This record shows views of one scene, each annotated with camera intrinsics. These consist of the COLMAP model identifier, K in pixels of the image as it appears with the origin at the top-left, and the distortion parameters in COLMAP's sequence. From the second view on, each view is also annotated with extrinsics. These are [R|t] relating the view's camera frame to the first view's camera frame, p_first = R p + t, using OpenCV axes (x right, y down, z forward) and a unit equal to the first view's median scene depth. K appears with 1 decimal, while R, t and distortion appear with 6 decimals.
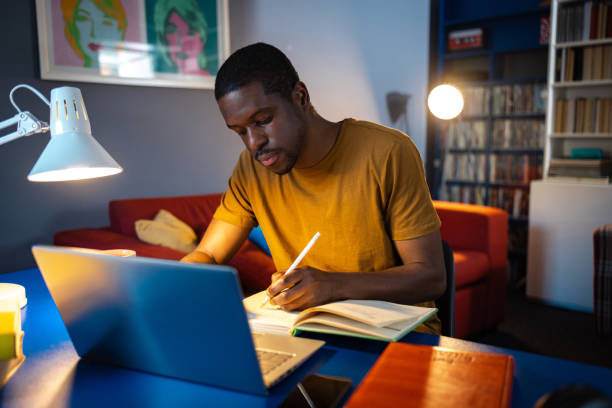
lens RADIAL K [[628.7, 0, 306.0], [0, 628.7, 204.0], [0, 0, 1]] dist [0.040879, 0.021185]
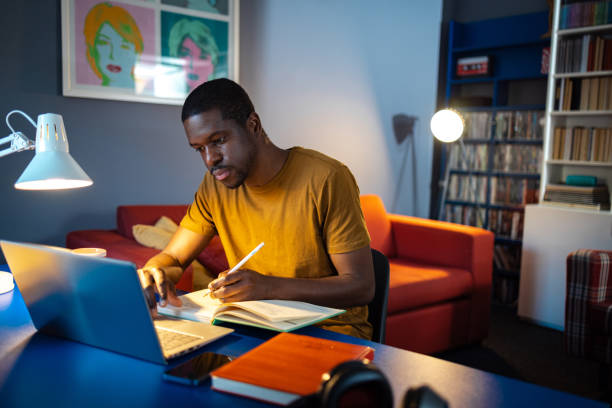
lens RADIAL K [[628.7, 0, 306.0], [0, 628.7, 204.0], [0, 0, 1]] dist [0.040879, 0.021185]
pose [[0.996880, 0.042998, -0.066188, 0.088047], [-0.044244, 0.998868, -0.017482, -0.004386], [0.065362, 0.020356, 0.997654, -0.081470]]
